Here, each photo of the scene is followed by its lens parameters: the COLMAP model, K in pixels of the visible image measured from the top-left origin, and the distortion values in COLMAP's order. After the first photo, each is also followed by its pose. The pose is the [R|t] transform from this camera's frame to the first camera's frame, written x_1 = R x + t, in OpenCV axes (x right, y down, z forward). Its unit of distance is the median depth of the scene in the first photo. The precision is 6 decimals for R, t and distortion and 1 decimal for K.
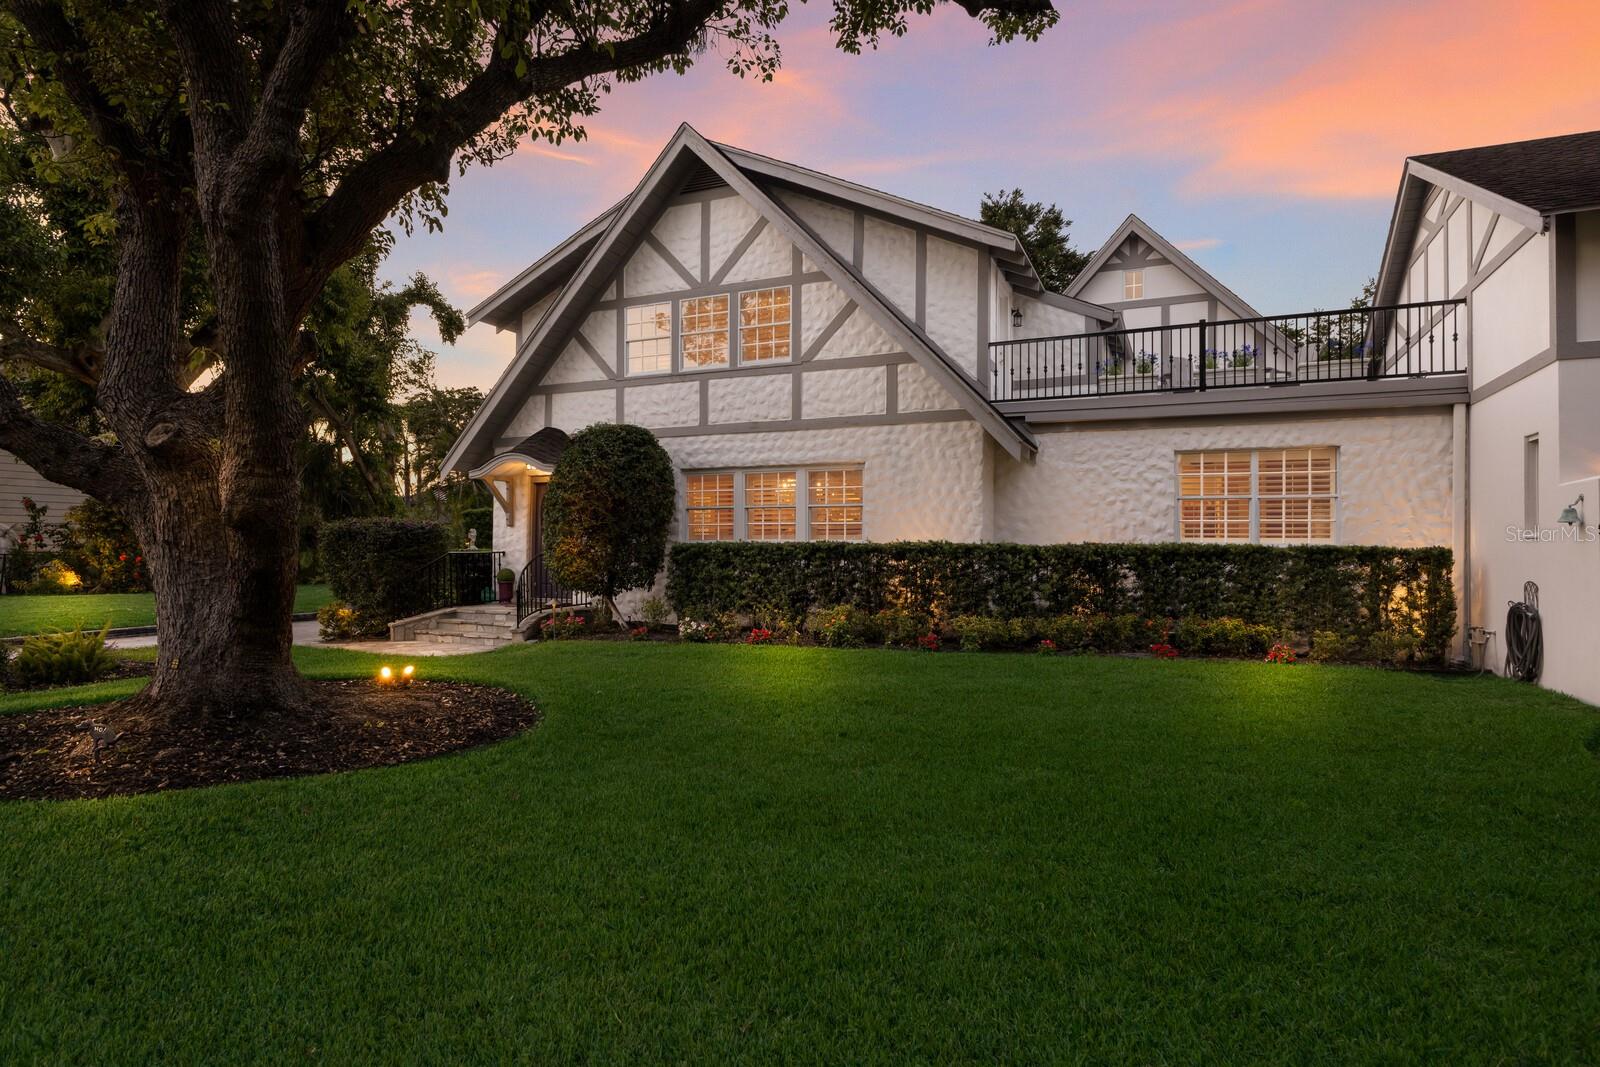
lens RADIAL K [[812.7, 0, 803.8], [0, 812.7, 537.9], [0, 0, 1]] dist [-0.003990, -0.000212]
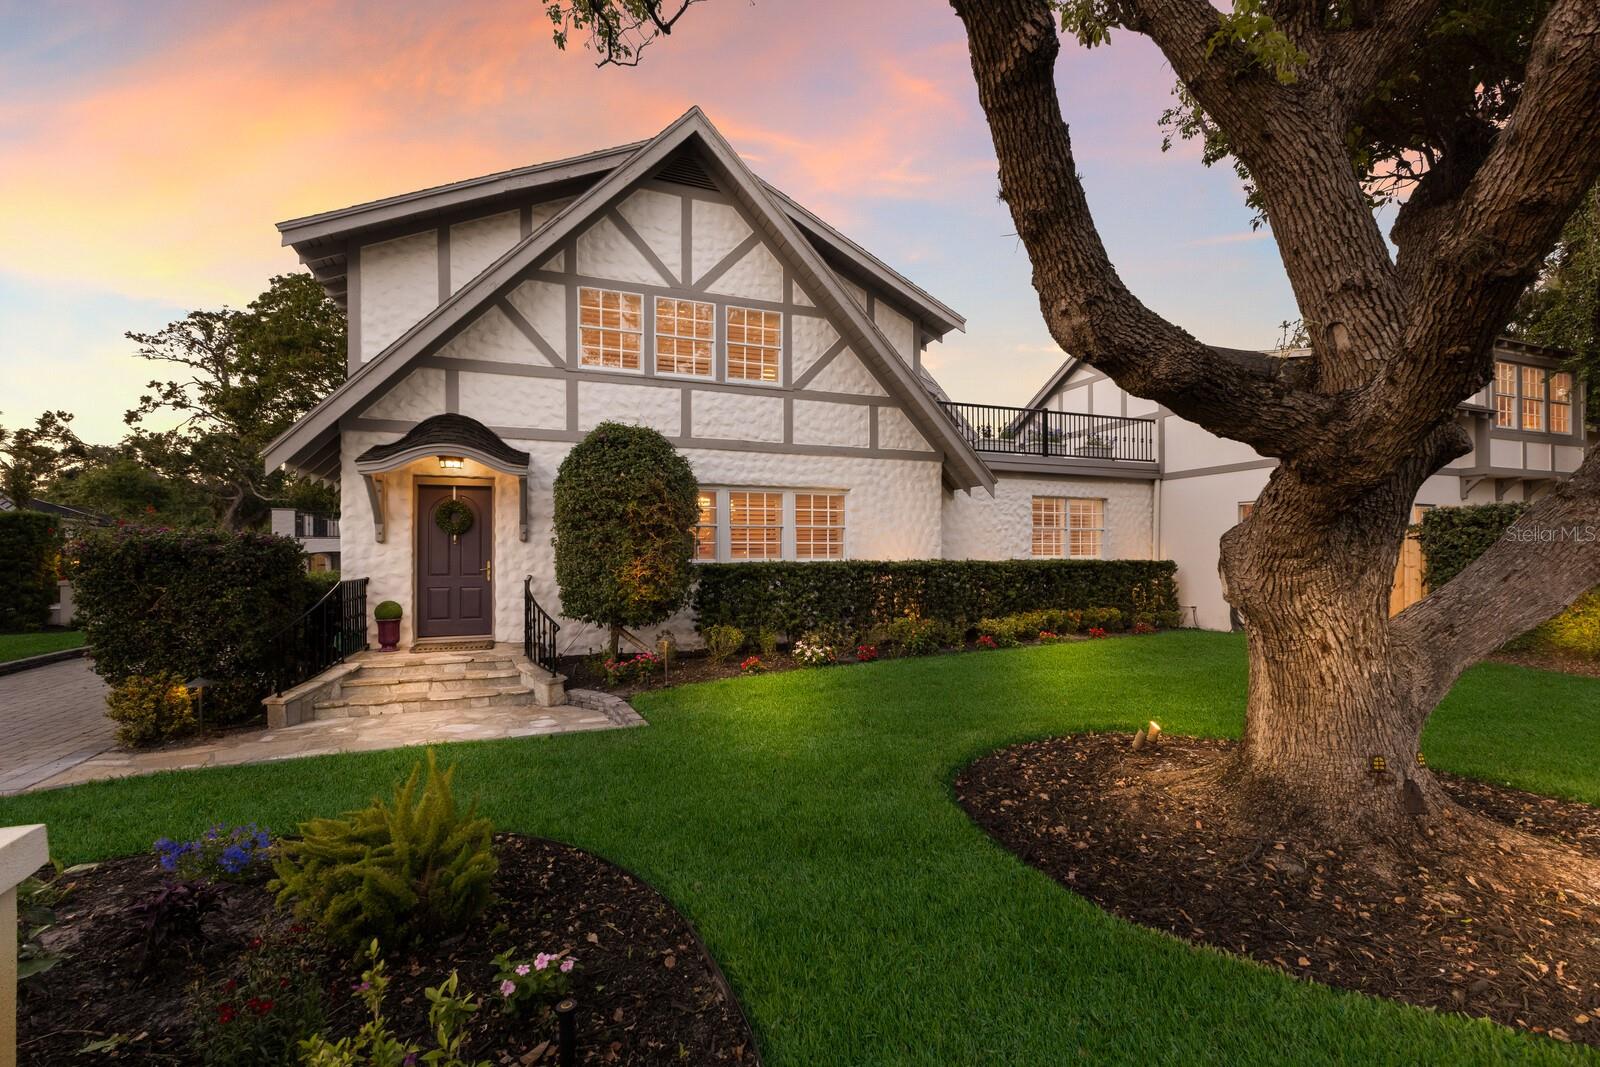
lens RADIAL K [[695.4, 0, 806.3], [0, 695.4, 556.7], [0, 0, 1]] dist [0.009237, 0.000399]
pose [[0.708683, -0.004731, 0.705511, -0.625024], [0.005081, 0.999986, 0.001602, -0.001839], [-0.705509, 0.002449, 0.708697, 0.352758]]
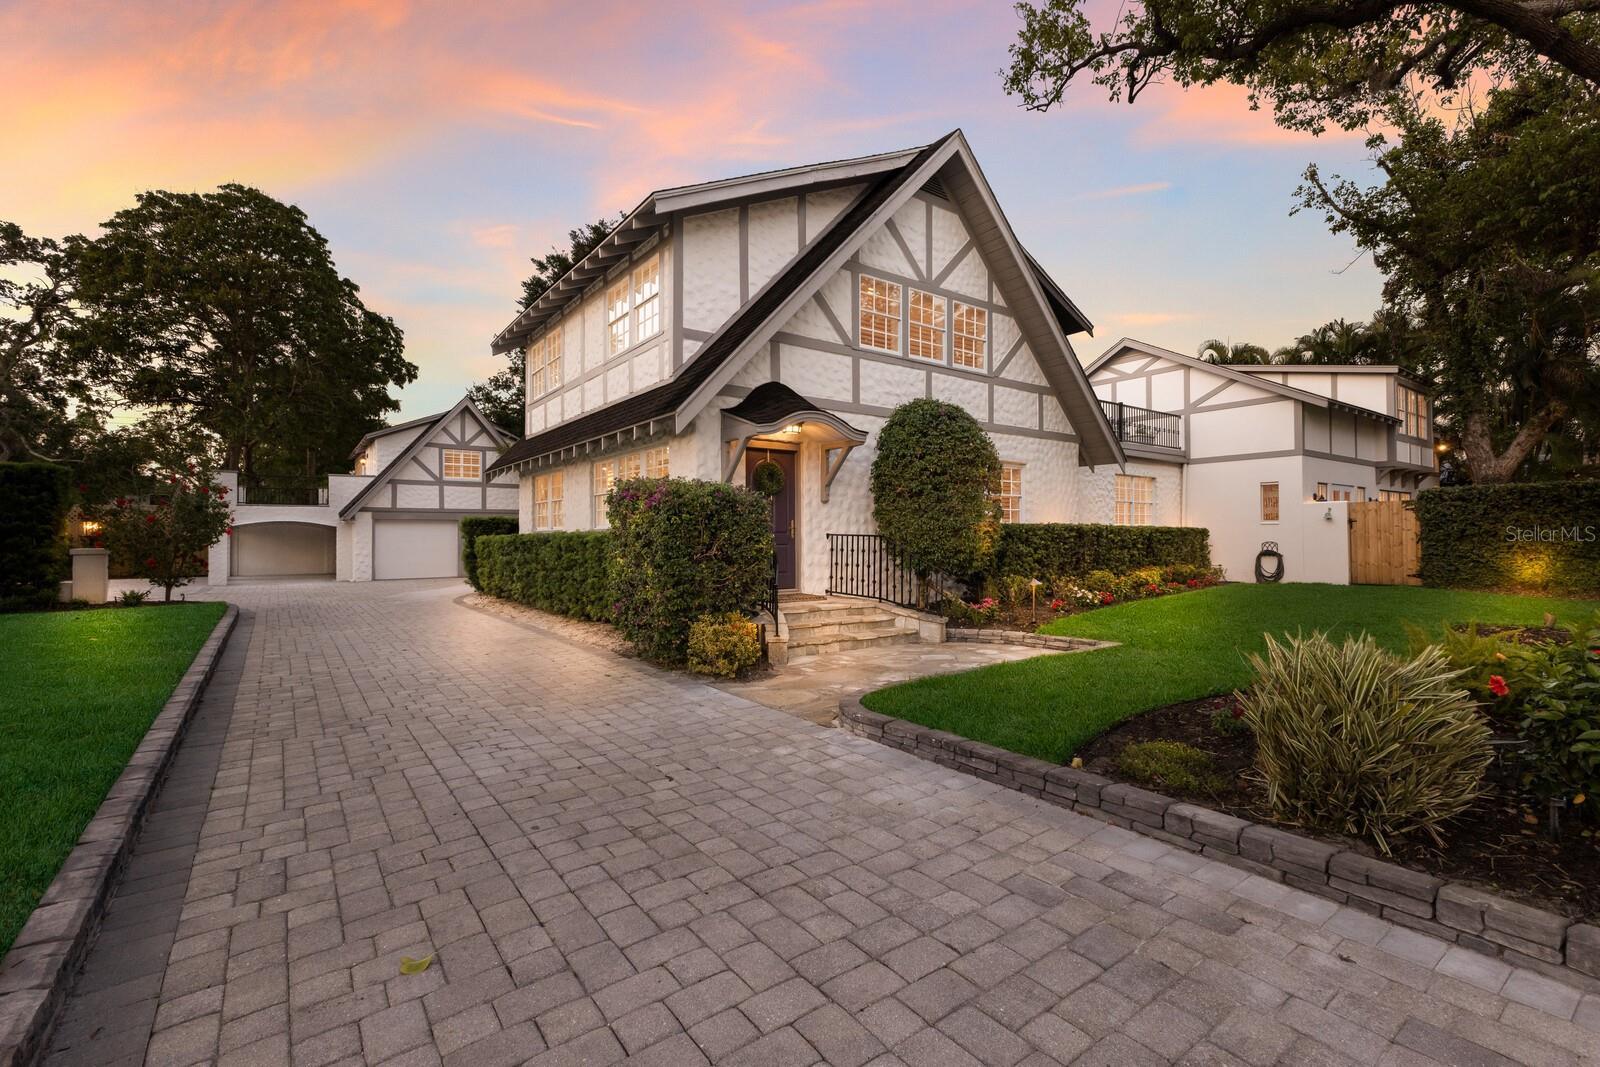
lens RADIAL K [[695.4, 0, 809.8], [0, 695.4, 530.1], [0, 0, 1]] dist [0.009237, 0.000399]
pose [[0.499171, 0.004168, 0.866494, -1.044675], [0.003315, 0.999972, -0.006720, 0.020084], [-0.866497, 0.006227, 0.499143, 0.719757]]
